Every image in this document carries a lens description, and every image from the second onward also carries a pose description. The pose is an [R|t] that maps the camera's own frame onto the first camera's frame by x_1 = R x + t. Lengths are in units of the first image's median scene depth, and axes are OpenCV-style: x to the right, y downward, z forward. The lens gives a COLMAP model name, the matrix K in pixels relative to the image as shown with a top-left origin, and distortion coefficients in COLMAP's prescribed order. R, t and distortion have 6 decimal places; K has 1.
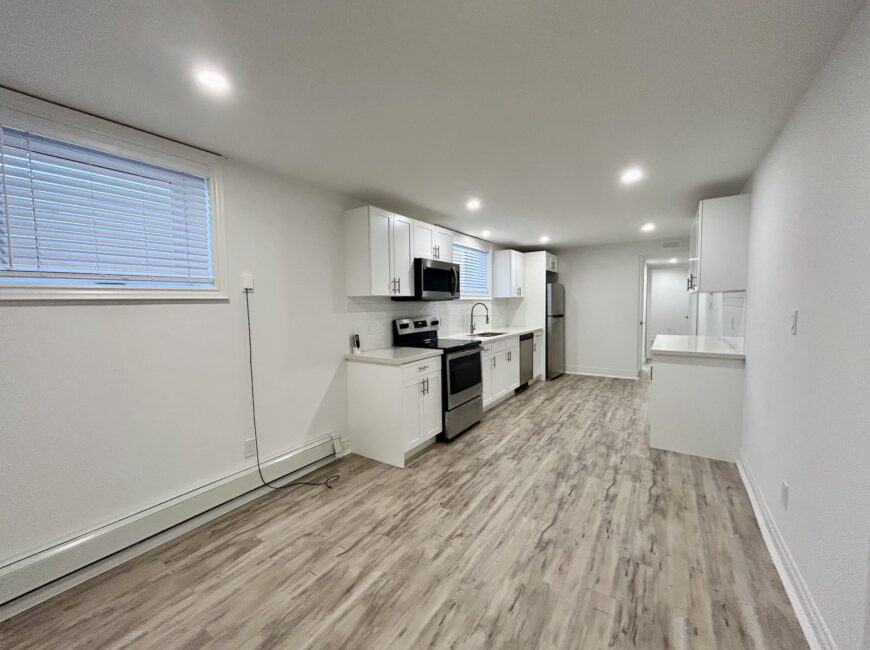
lens RADIAL K [[352.9, 0, 431.5], [0, 352.9, 325.6], [0, 0, 1]] dist [-0.003617, 0.000843]
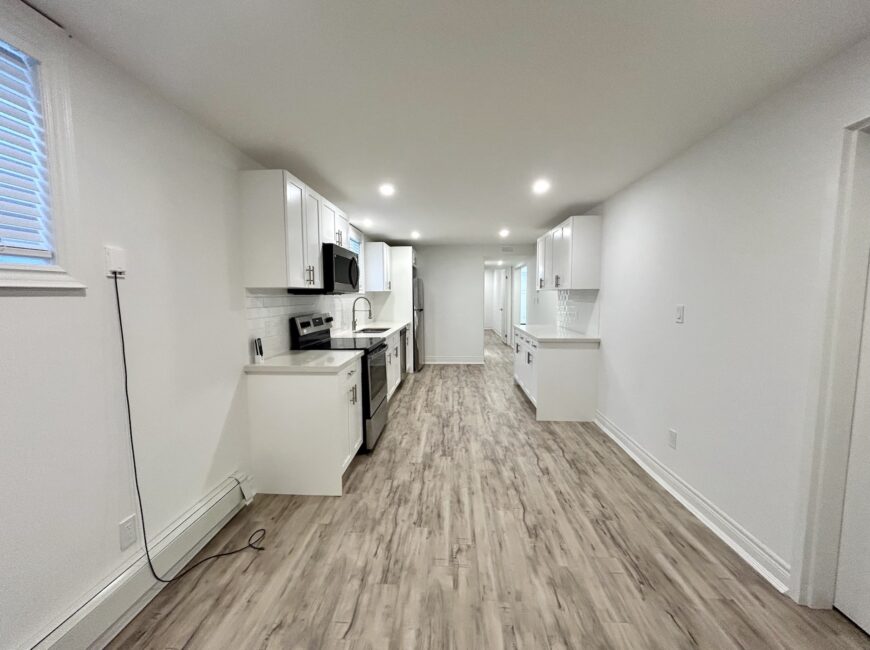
lens RADIAL K [[352.9, 0, 432.0], [0, 352.9, 325.6], [0, 0, 1]] dist [-0.003617, 0.000843]
pose [[0.862332, -0.032995, 0.505266, -0.329073], [0.023443, 0.999406, 0.025254, -0.014037], [-0.505800, -0.009933, 0.862594, 0.192161]]
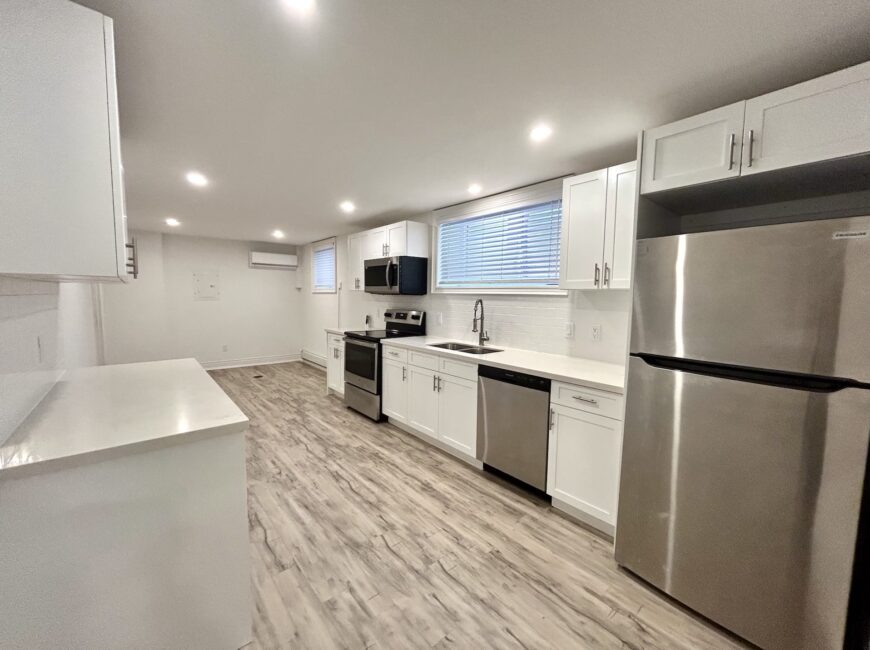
lens RADIAL K [[352.9, 0, 433.1], [0, 352.9, 324.6], [0, 0, 1]] dist [-0.003617, 0.000843]
pose [[-0.269837, 0.091523, -0.958547, 1.463252], [-0.071687, 0.990801, 0.114783, -0.162700], [0.960234, 0.099688, -0.260794, 2.039653]]
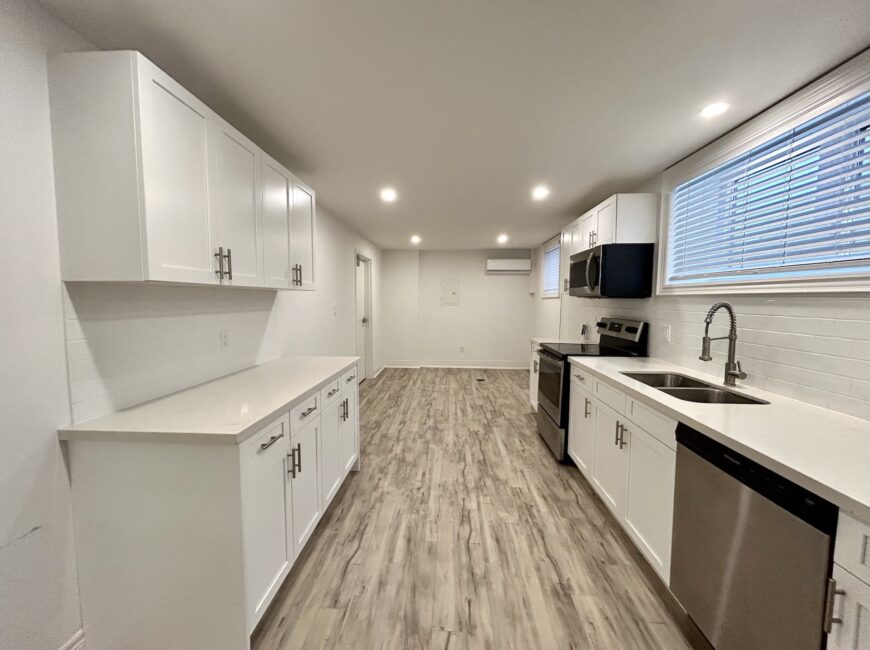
lens RADIAL K [[352.9, 0, 431.5], [0, 352.9, 325.4], [0, 0, 1]] dist [-0.003617, 0.000843]
pose [[-0.860076, 0.050521, -0.507659, 1.083202], [-0.022452, 0.990372, 0.136597, -0.158898], [0.509672, 0.128882, -0.850661, 2.164917]]
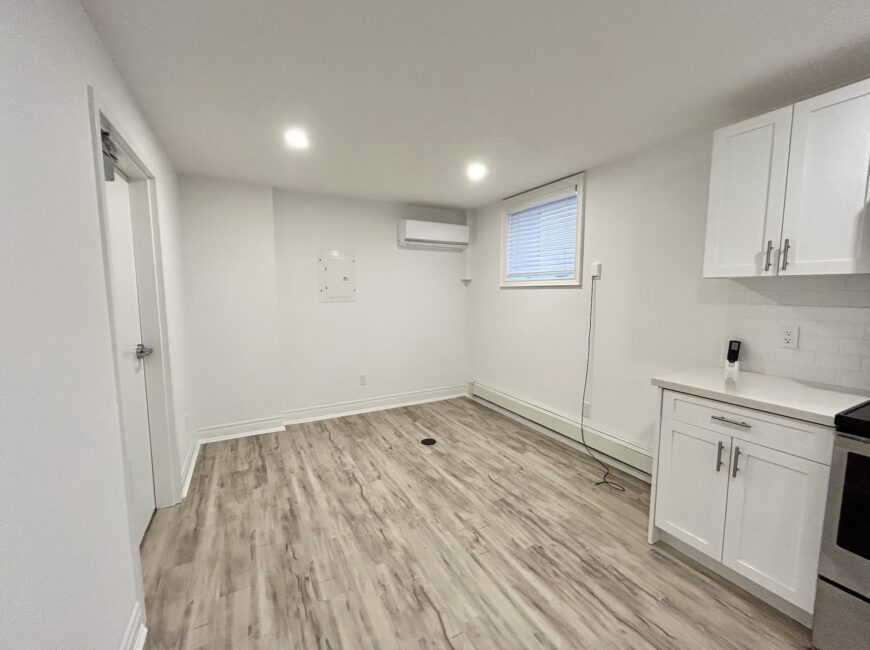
lens RADIAL K [[352.9, 0, 432.4], [0, 352.9, 324.9], [0, 0, 1]] dist [-0.003617, 0.000843]
pose [[-0.468132, 0.104613, -0.877444, 0.695653], [-0.046805, 0.988638, 0.142842, -0.078377], [0.882418, 0.107937, -0.457917, 0.977175]]
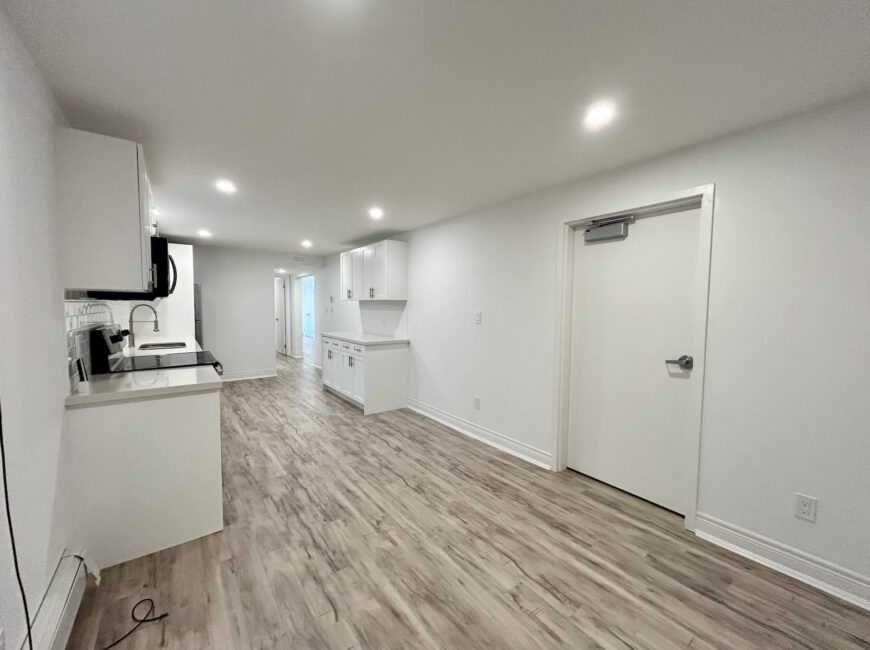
lens RADIAL K [[352.9, 0, 432.9], [0, 352.9, 326.6], [0, 0, 1]] dist [-0.003617, 0.000843]
pose [[0.333264, -0.038555, 0.942045, -0.656951], [0.046305, 0.998627, 0.024489, -0.014537], [-0.941696, 0.035460, 0.334592, 0.359816]]
